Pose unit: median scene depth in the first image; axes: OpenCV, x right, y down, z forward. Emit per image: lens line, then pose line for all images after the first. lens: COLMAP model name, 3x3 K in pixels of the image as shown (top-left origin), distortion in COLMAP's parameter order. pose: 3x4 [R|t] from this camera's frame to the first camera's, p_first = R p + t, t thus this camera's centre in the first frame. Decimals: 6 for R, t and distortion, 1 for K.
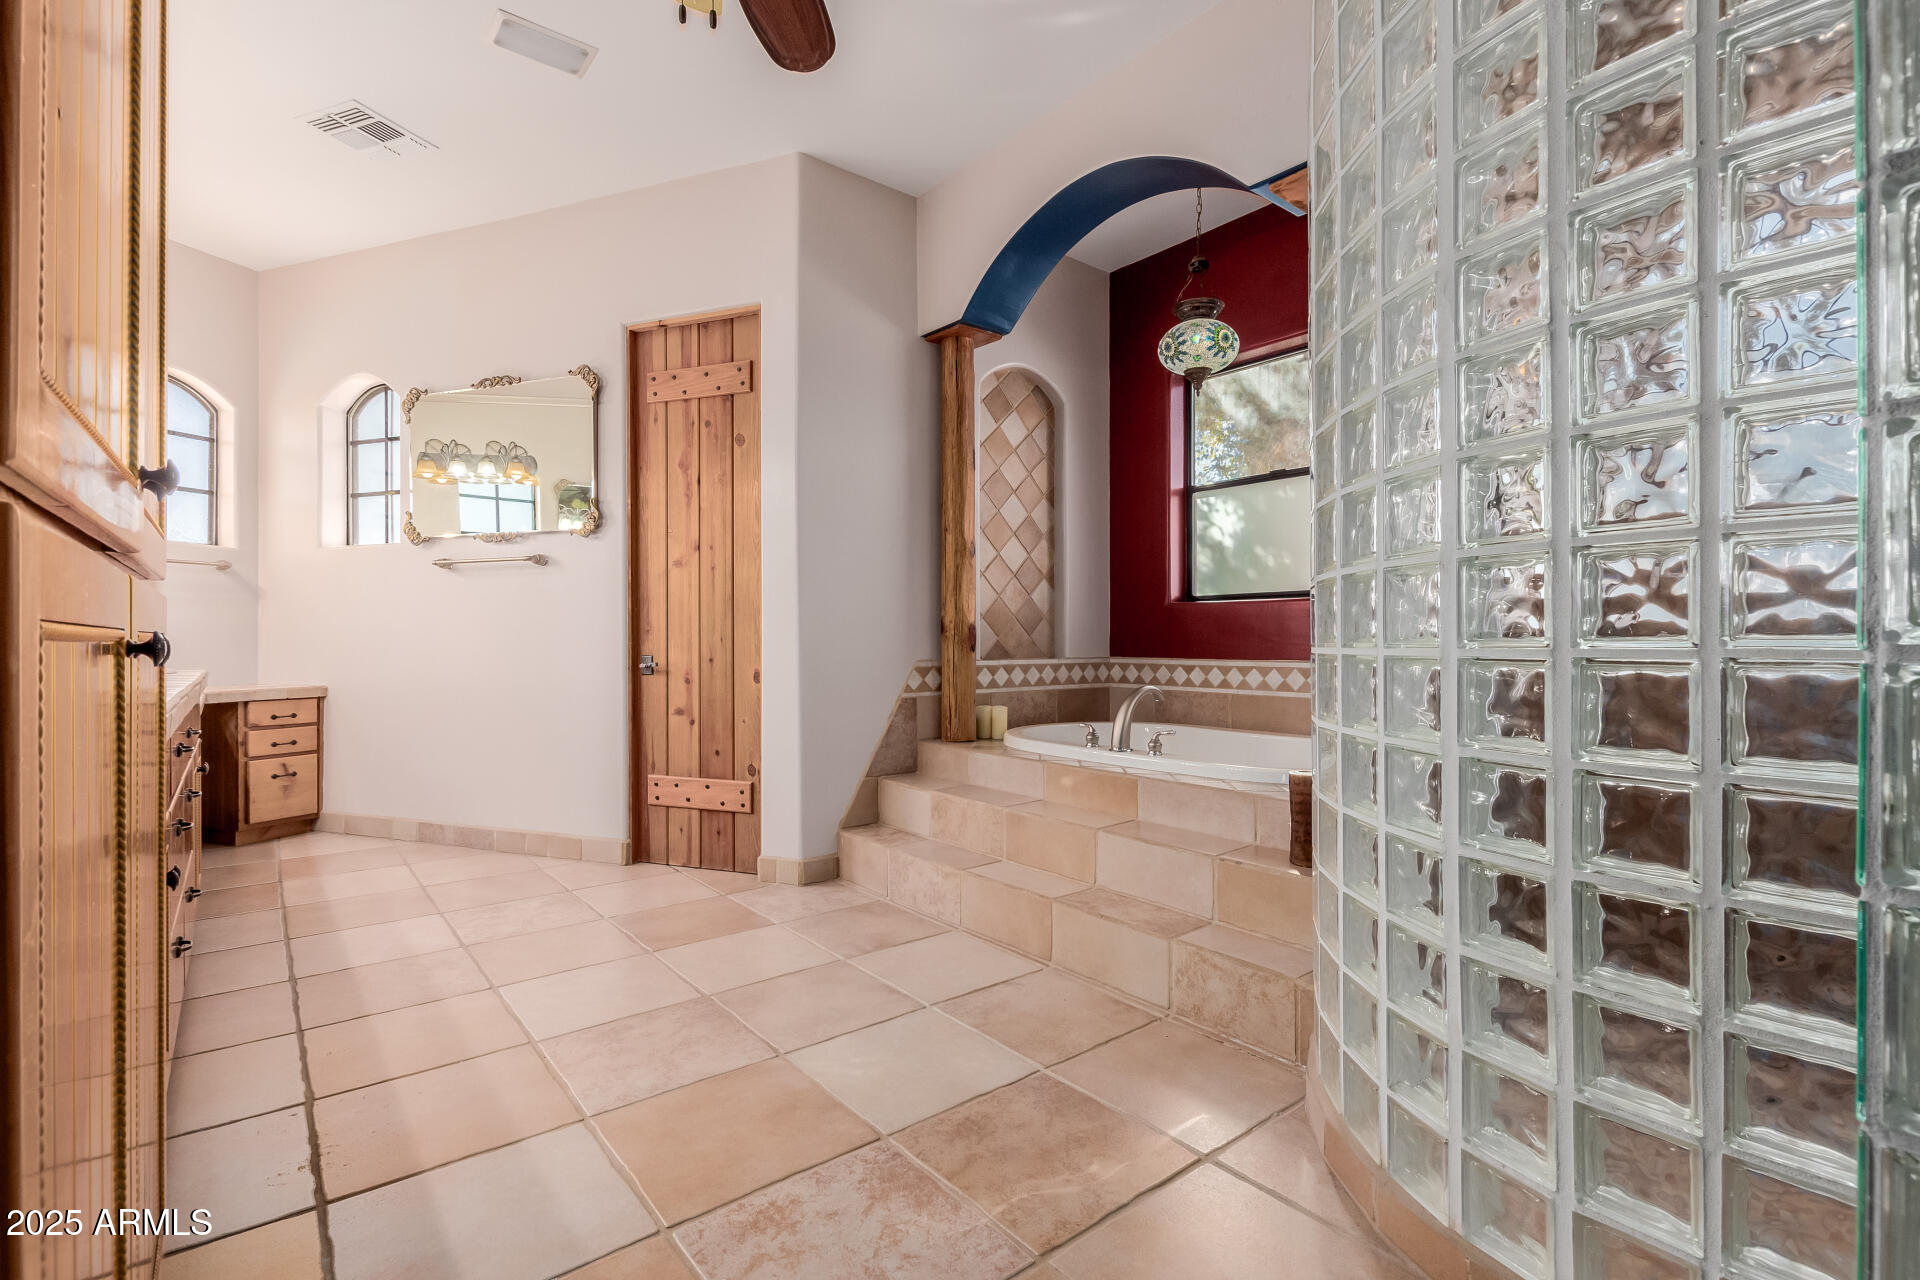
lens RADIAL K [[879.4, 0, 969.4], [0, 879.4, 640.3], [0, 0, 1]] dist [-0.001106, -0.000138]
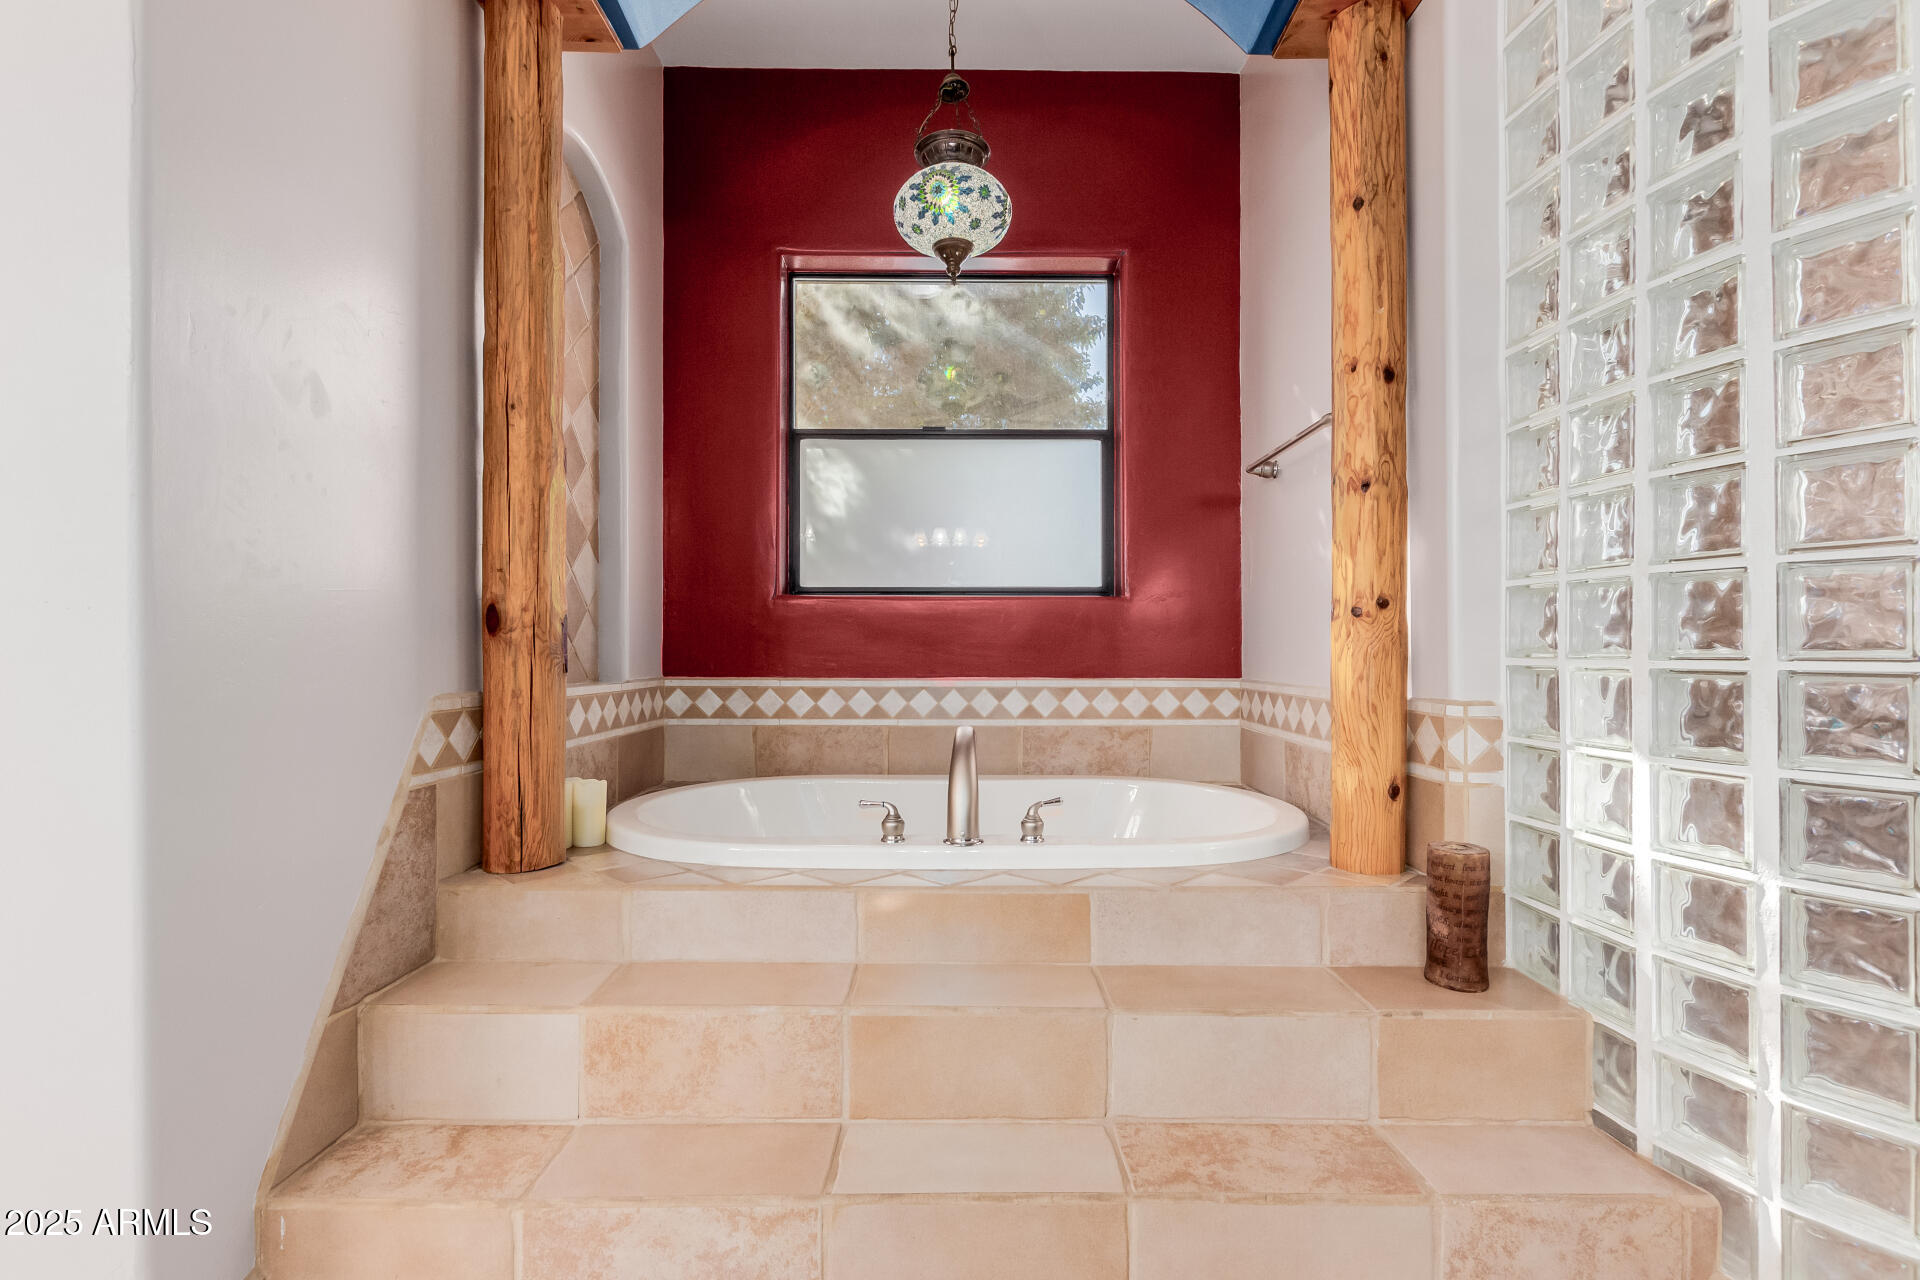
lens RADIAL K [[864.1, 0, 957.4], [0, 864.1, 646.7], [0, 0, 1]] dist [0.003429, -0.000912]
pose [[0.628904, 0.006727, 0.777454, -0.227573], [-0.000921, 0.999968, -0.007907, 0.001939], [-0.777483, 0.004256, 0.628890, 0.541000]]
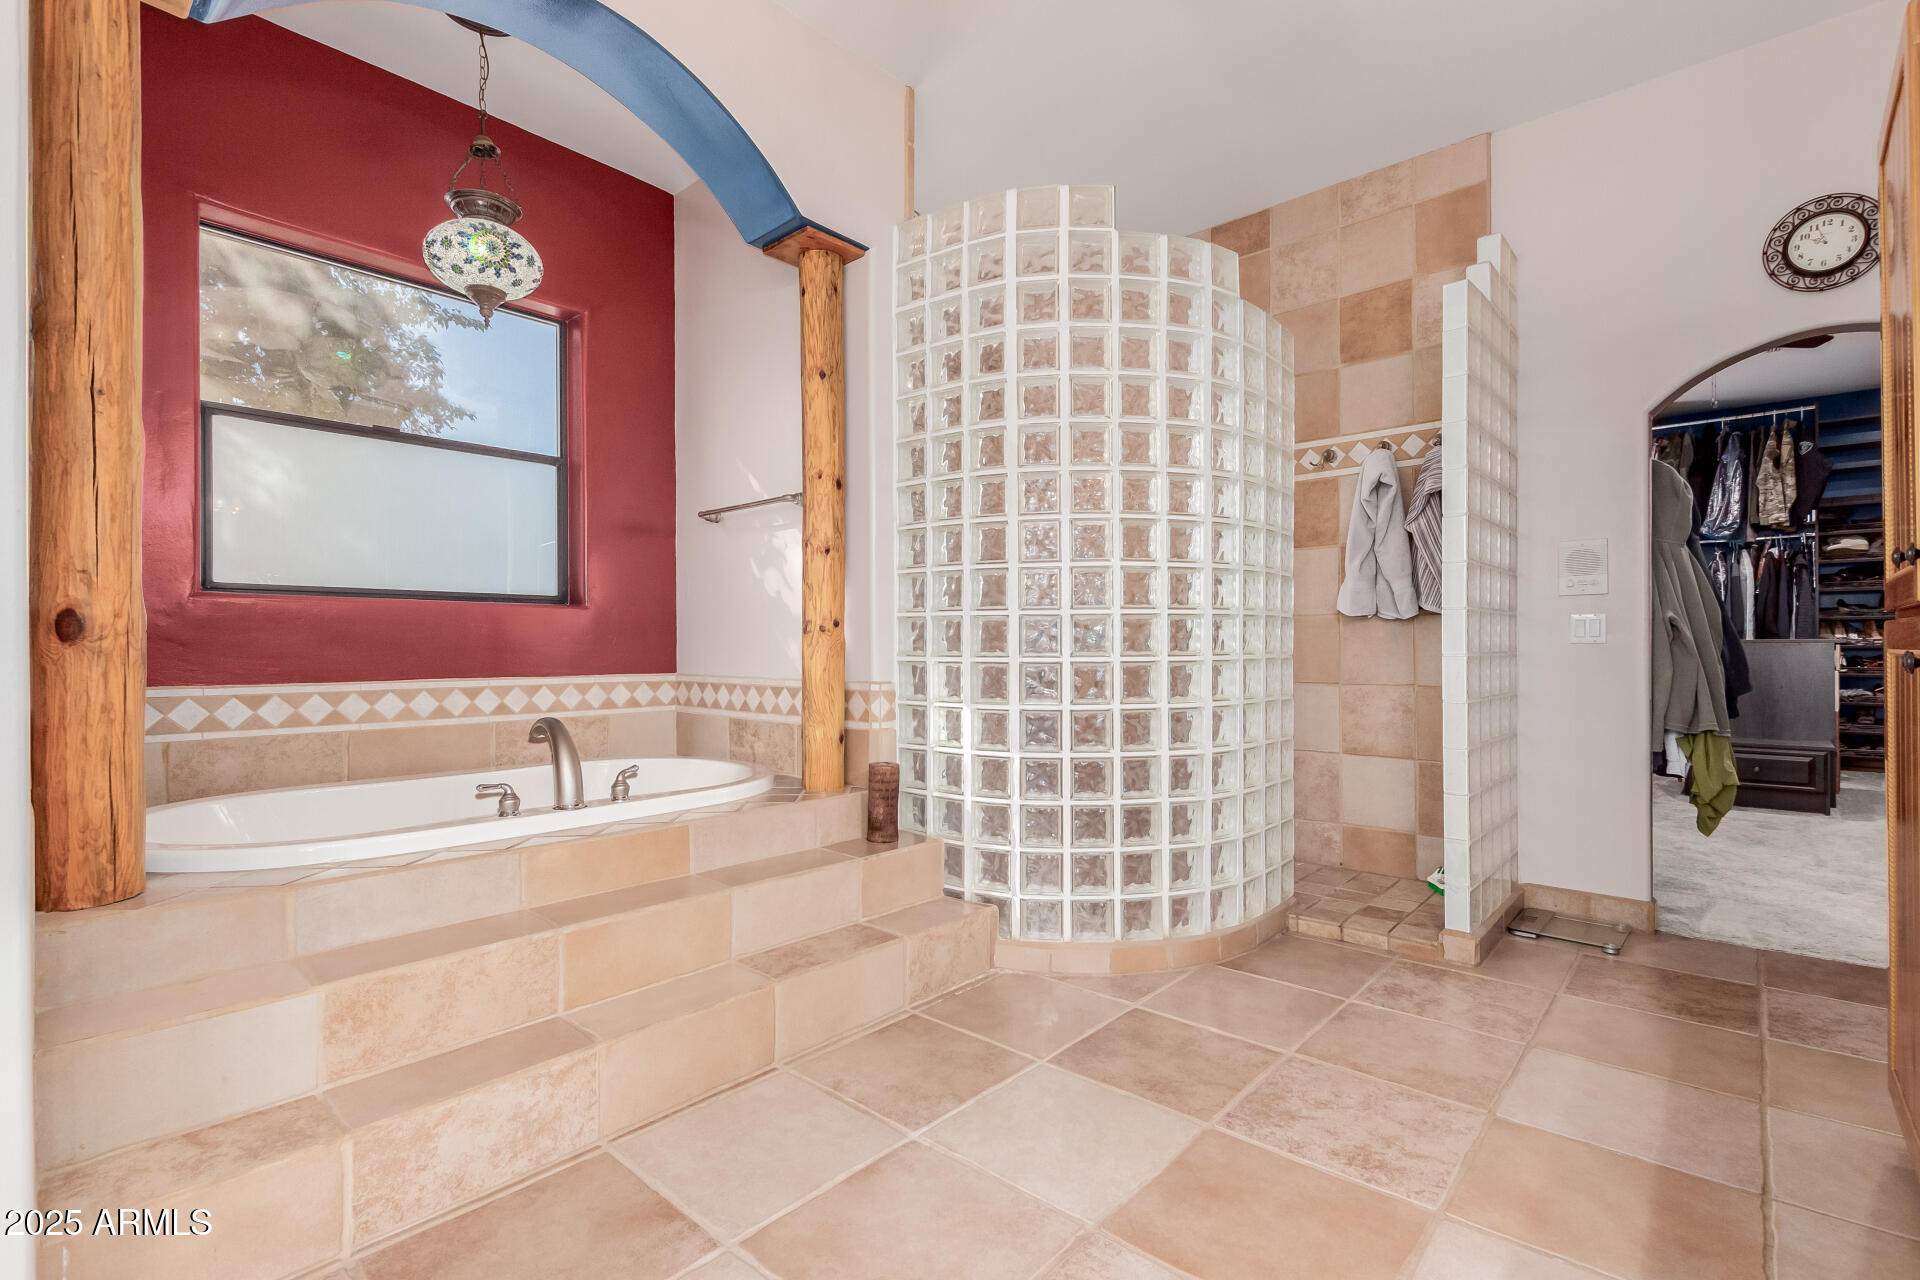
lens RADIAL K [[879.4, 0, 969.4], [0, 879.4, 640.3], [0, 0, 1]] dist [-0.001106, -0.000138]
pose [[-0.169245, 0.007716, 0.985544, -0.499406], [0.003358, 0.999968, -0.007252, -0.004671], [-0.985568, 0.002082, -0.169266, 0.668446]]
